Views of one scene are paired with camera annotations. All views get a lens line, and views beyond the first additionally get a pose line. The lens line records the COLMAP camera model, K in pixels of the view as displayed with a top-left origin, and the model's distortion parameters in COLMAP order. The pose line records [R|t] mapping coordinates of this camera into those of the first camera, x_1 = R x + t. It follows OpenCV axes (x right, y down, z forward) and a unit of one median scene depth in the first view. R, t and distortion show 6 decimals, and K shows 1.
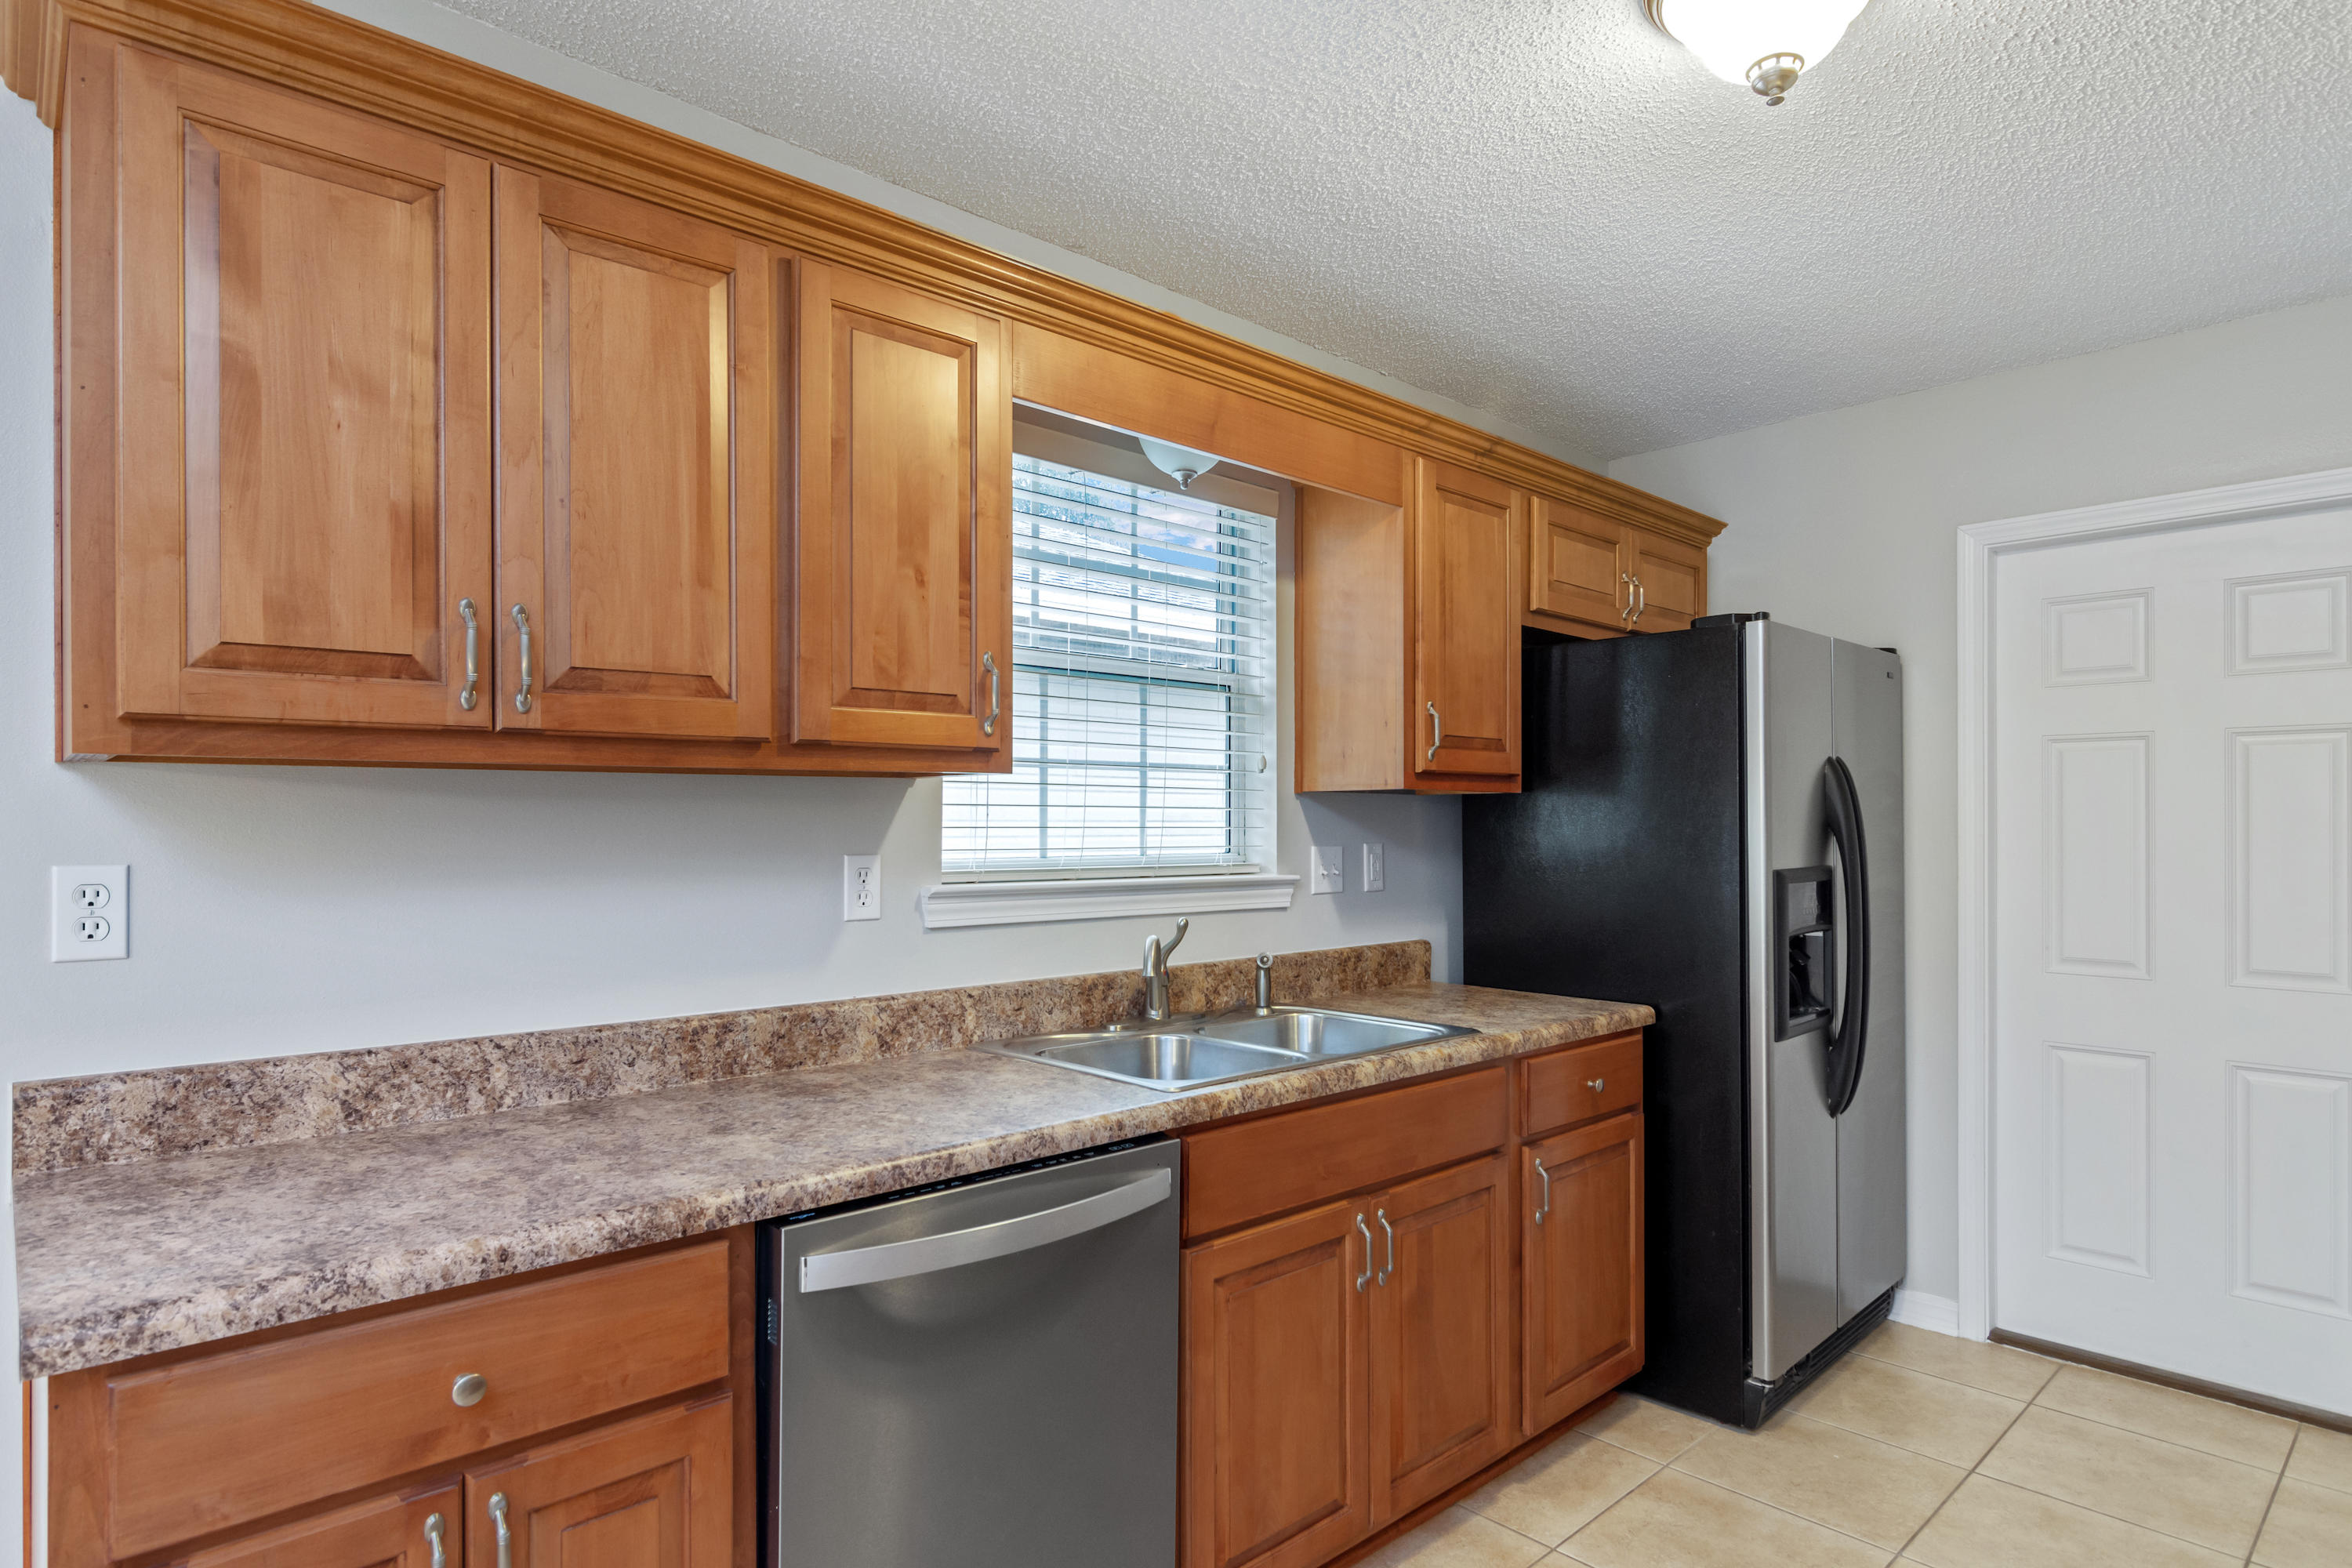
lens RADIAL K [[1275.5, 0, 1170.8], [0, 1275.5, 812.2], [0, 0, 1]] dist [-0.007079, 0.001319]
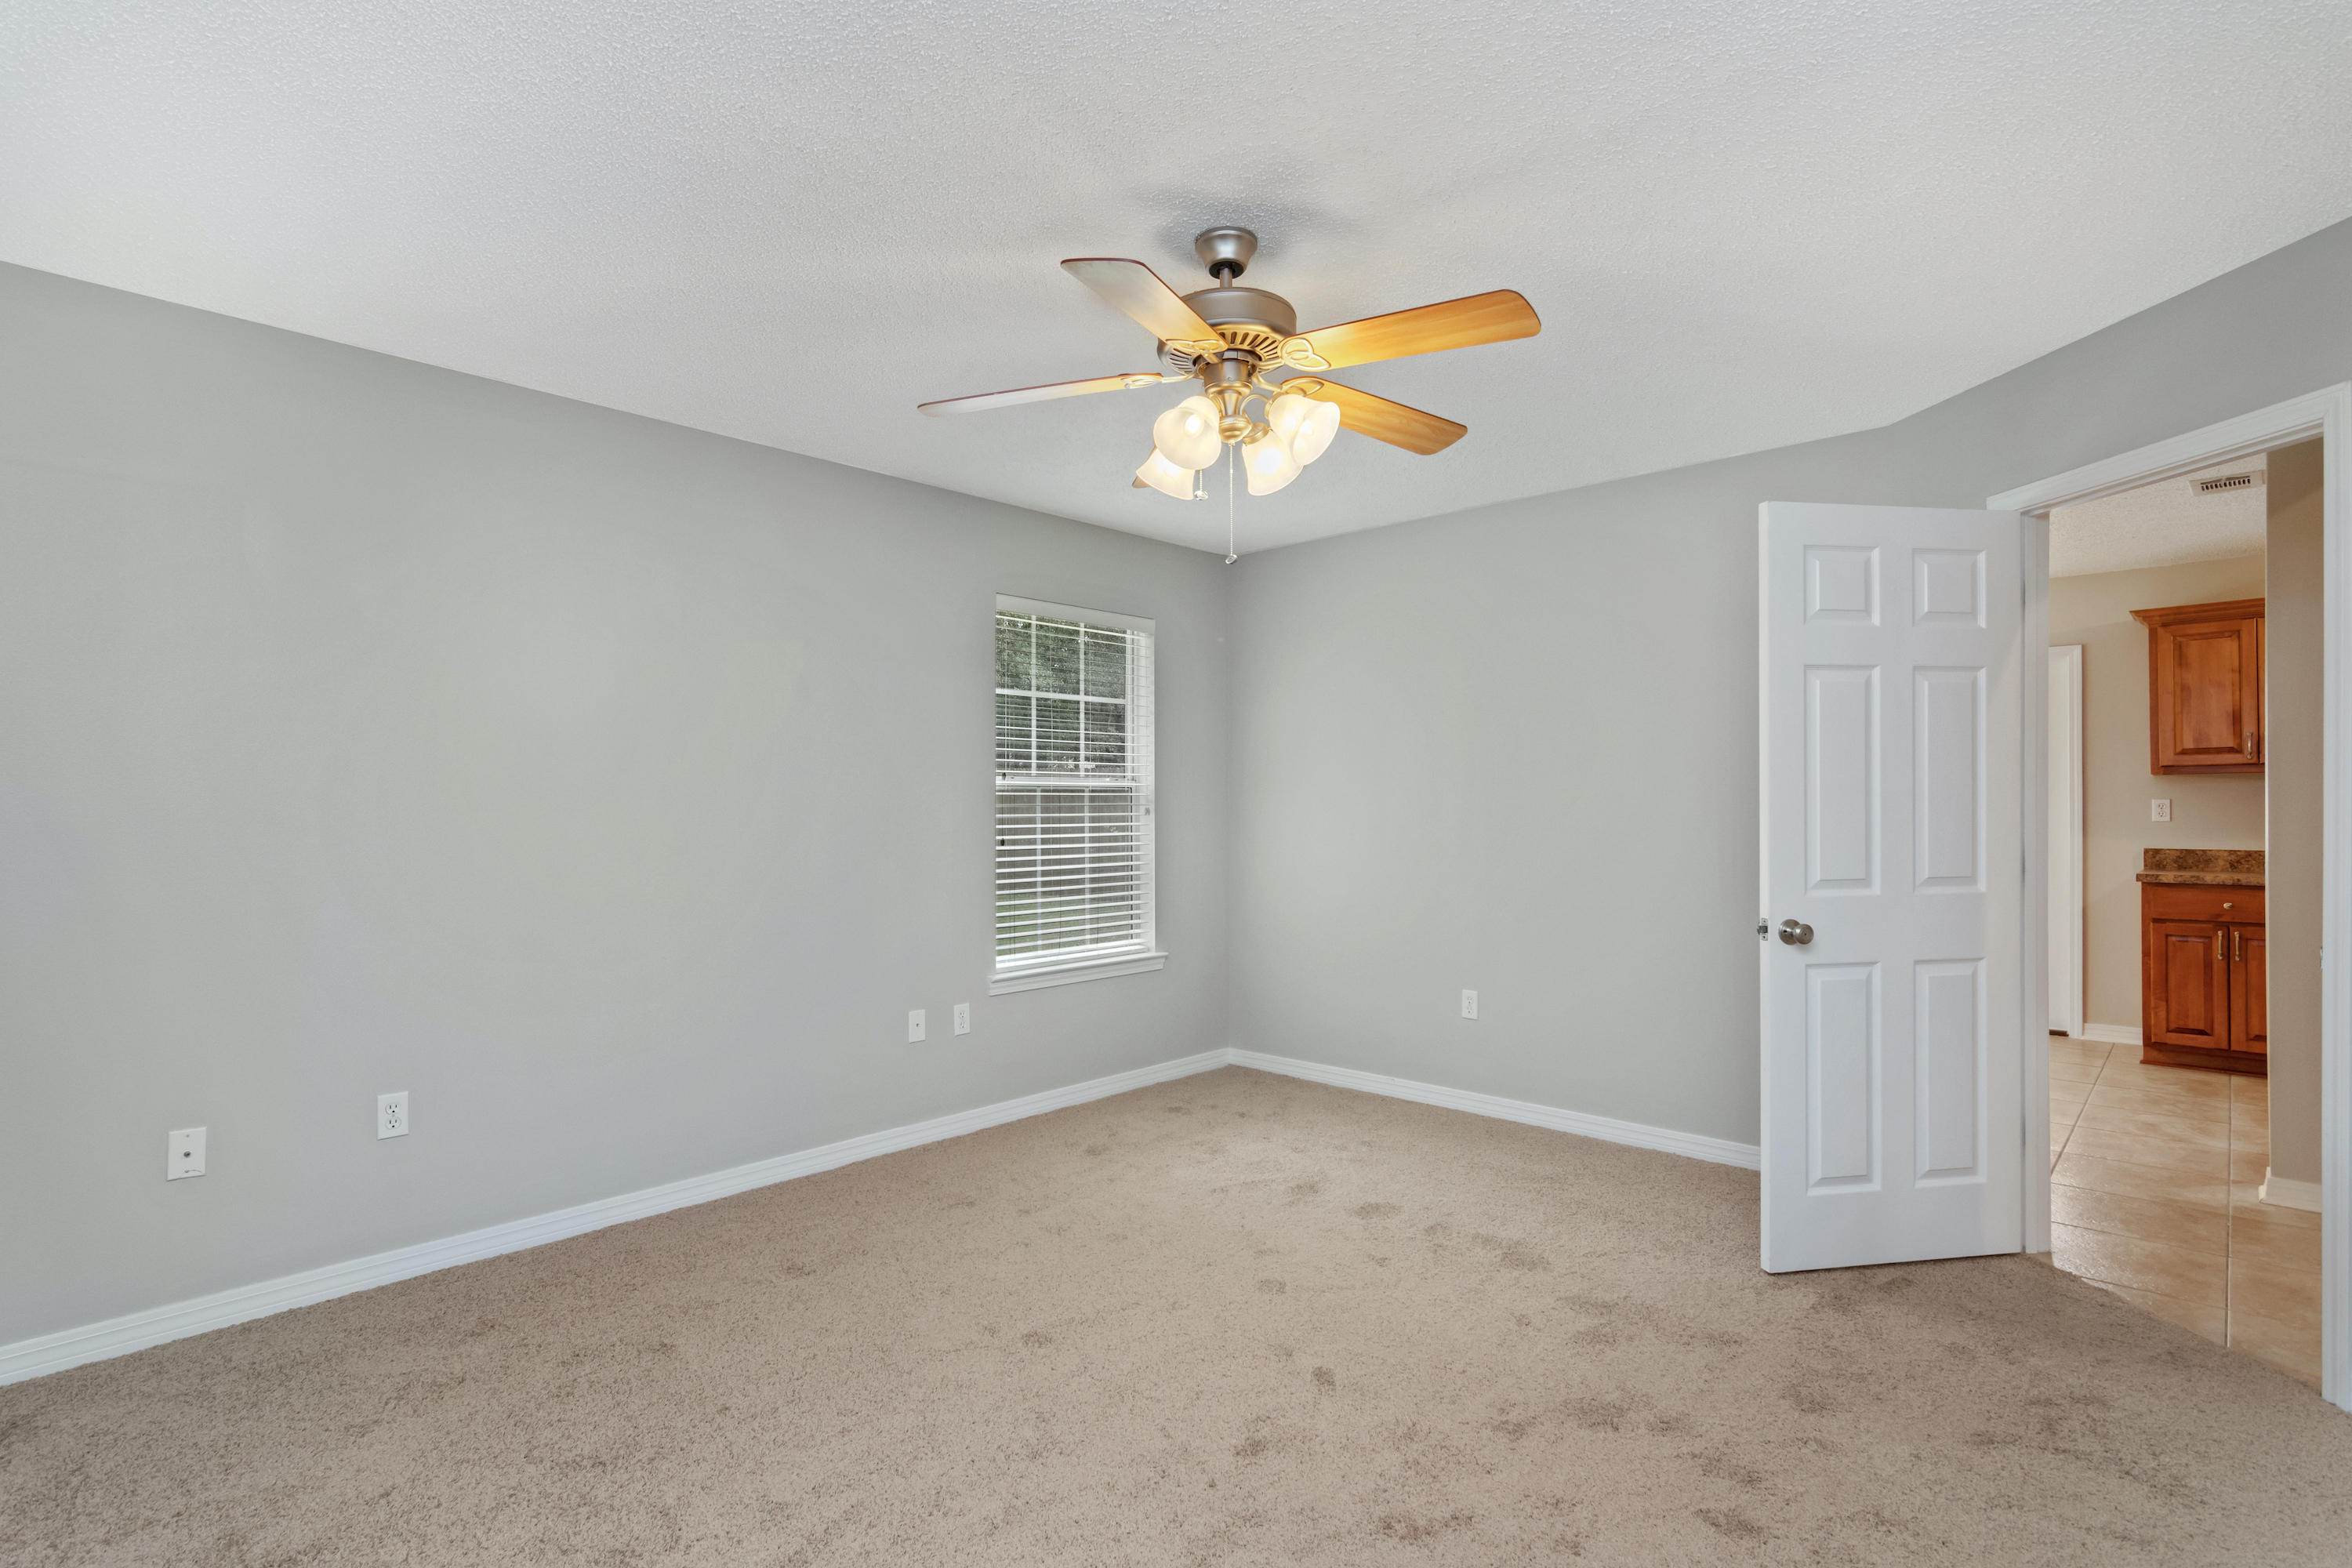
lens RADIAL K [[1144.2, 0, 1182.3], [0, 1144.2, 807.6], [0, 0, 1]] dist [-0.002013, -0.000128]
pose [[0.083562, 0.005055, -0.996490, 2.926840], [0.008462, 0.999947, 0.005782, 0.023414], [0.996467, -0.008915, 0.083514, -2.818395]]
